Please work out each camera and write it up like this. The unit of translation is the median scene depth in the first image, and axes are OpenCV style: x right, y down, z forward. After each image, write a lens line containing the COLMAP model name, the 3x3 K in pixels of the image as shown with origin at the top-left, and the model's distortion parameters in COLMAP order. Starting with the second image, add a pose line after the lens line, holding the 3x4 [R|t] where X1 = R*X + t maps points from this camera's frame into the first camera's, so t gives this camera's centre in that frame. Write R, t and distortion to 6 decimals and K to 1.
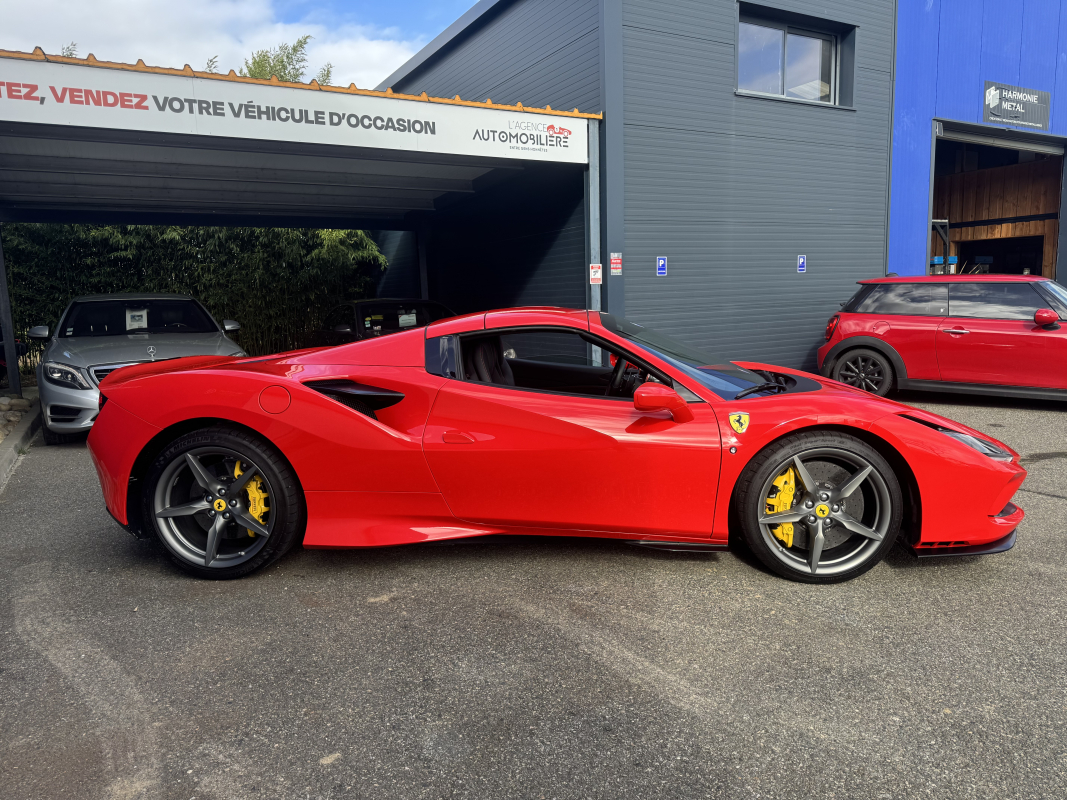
lens RADIAL K [[759.5, 0, 538.8], [0, 759.5, 406.4], [0, 0, 1]] dist [0.044448, -0.053823]
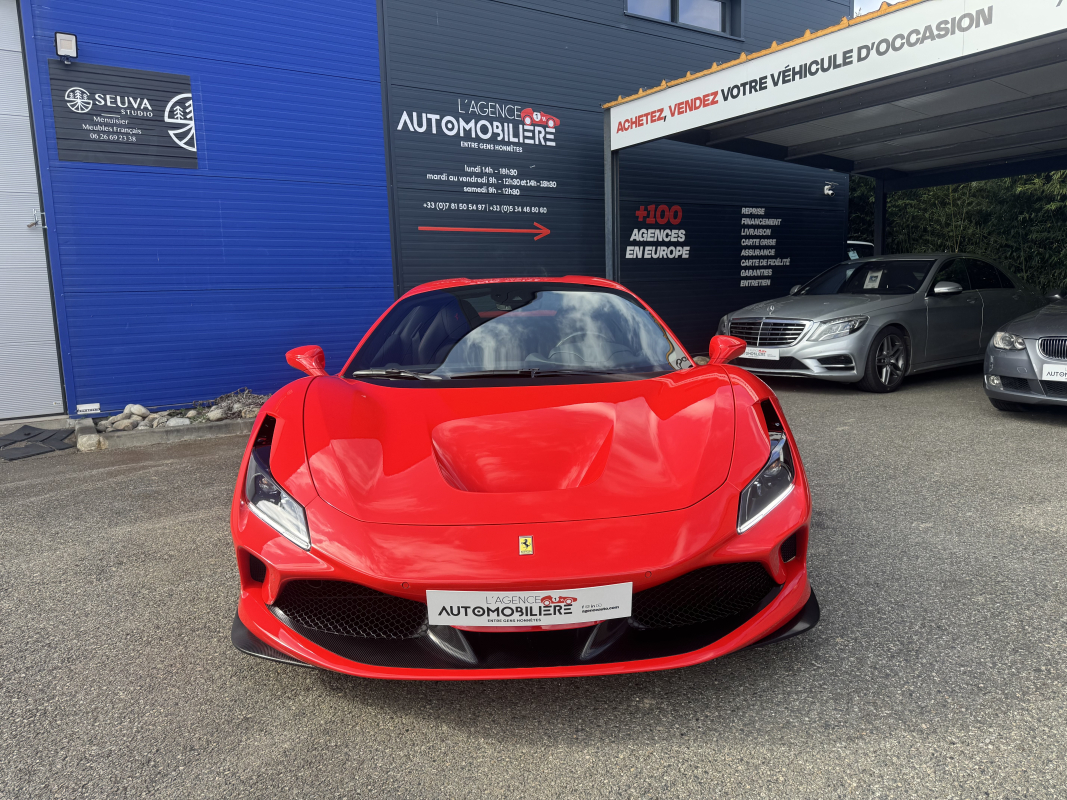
lens RADIAL K [[759.5, 0, 538.0], [0, 759.5, 408.5], [0, 0, 1]] dist [0.044448, -0.053823]
pose [[0.085954, 0.175172, -0.980779, 0.667889], [-0.111880, 0.979892, 0.165209, -0.084728], [0.989997, 0.095529, 0.103824, 0.612134]]
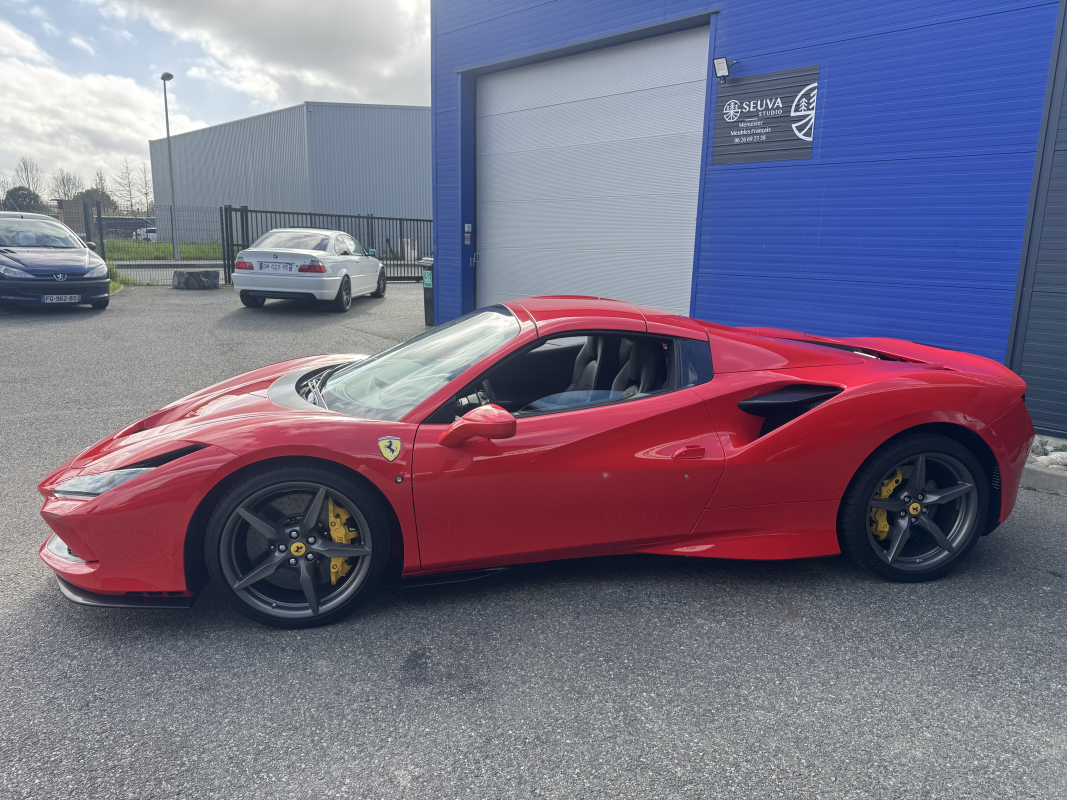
lens RADIAL K [[759.5, 0, 531.6], [0, 759.5, 397.5], [0, 0, 1]] dist [0.044448, -0.053823]
pose [[-0.975214, 0.048188, -0.215954, 0.159356], [-0.027639, 0.941823, 0.334970, -0.213527], [0.219532, 0.332636, -0.917147, 1.228862]]
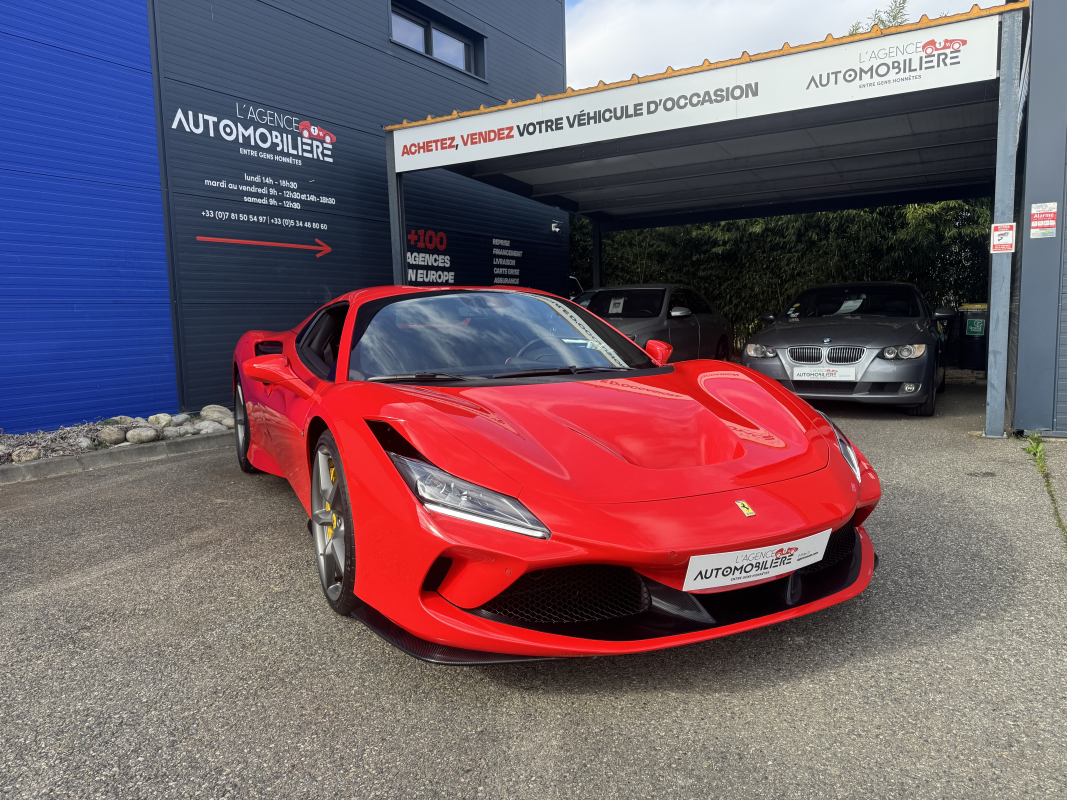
lens RADIAL K [[759.5, 0, 538.2], [0, 759.5, 406.3], [0, 0, 1]] dist [0.044448, -0.053823]
pose [[0.502544, 0.116712, -0.856637, 0.612320], [-0.108872, 0.991501, 0.071217, -0.037166], [0.857669, 0.057474, 0.510980, 0.390596]]
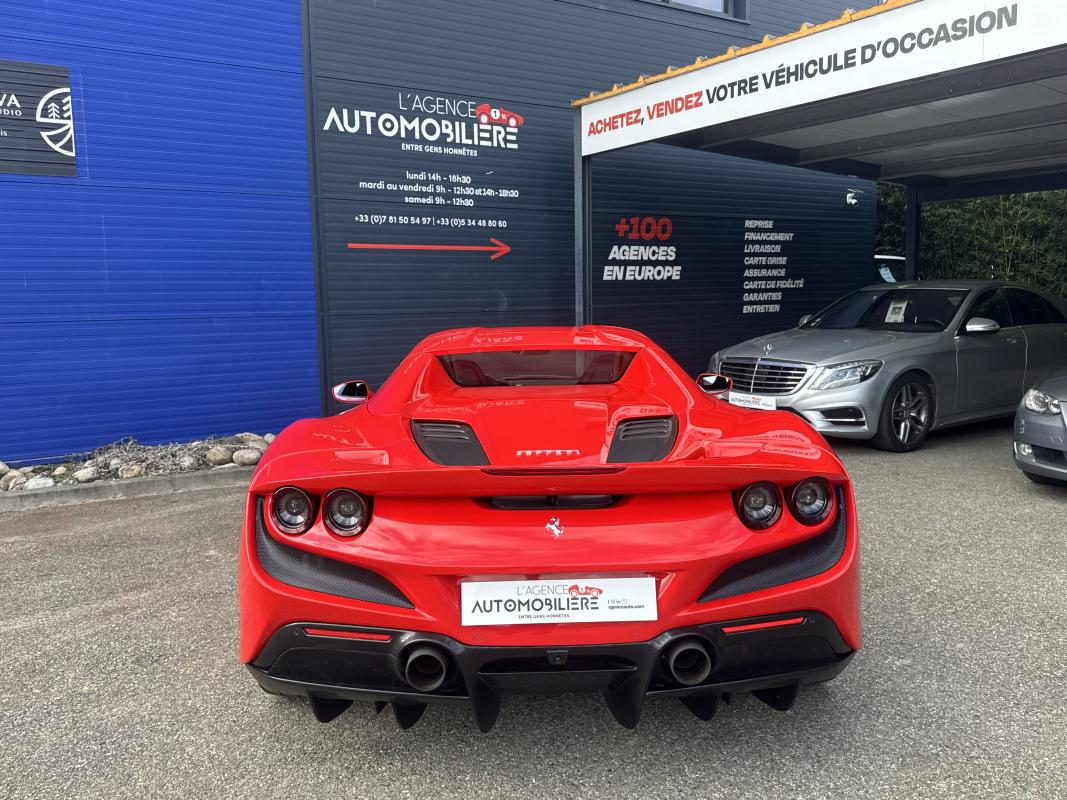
lens RADIAL K [[883.1, 0, 530.9], [0, 883.1, 416.4], [0, 0, 1]] dist [0.076125, -0.112822]
pose [[0.076550, 0.162660, -0.983708, 0.633753], [-0.125995, 0.980272, 0.152287, -0.133845], [0.989073, 0.112285, 0.095534, 0.677099]]
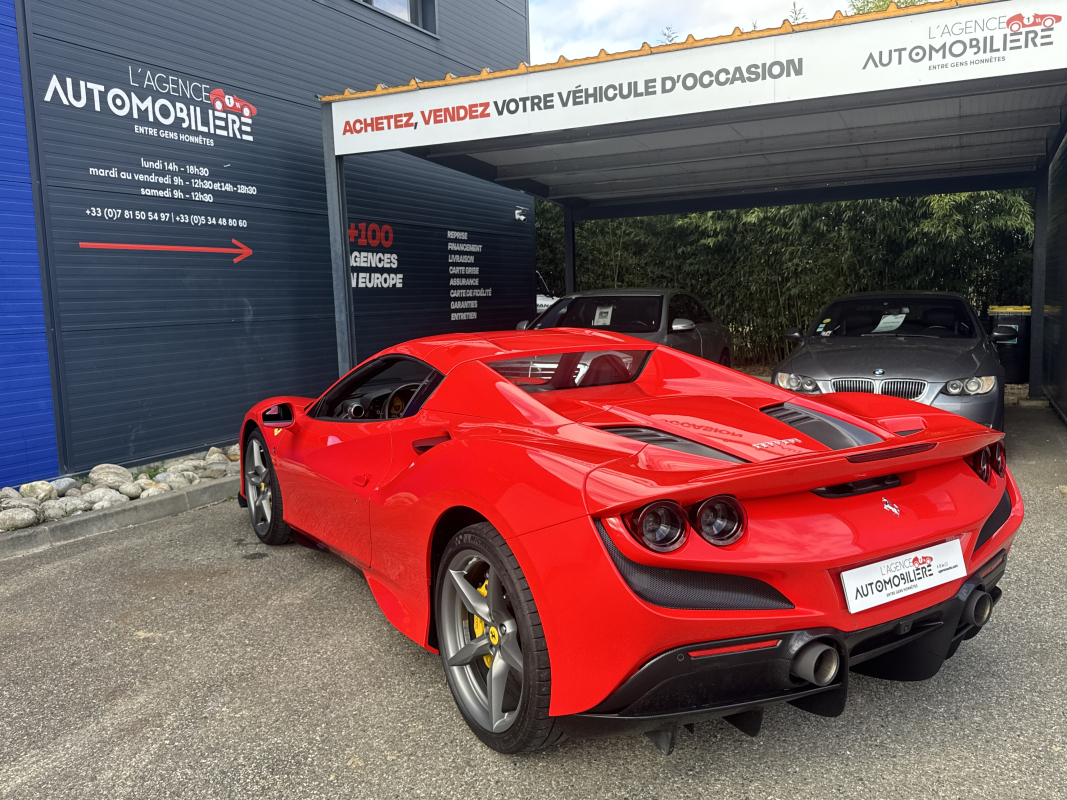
lens RADIAL K [[883.1, 0, 543.0], [0, 883.1, 409.2], [0, 0, 1]] dist [0.076125, -0.112822]
pose [[0.575028, 0.115407, -0.809953, 0.500028], [-0.102117, 0.992383, 0.068903, -0.085929], [0.811736, 0.043088, 0.582433, 0.366809]]
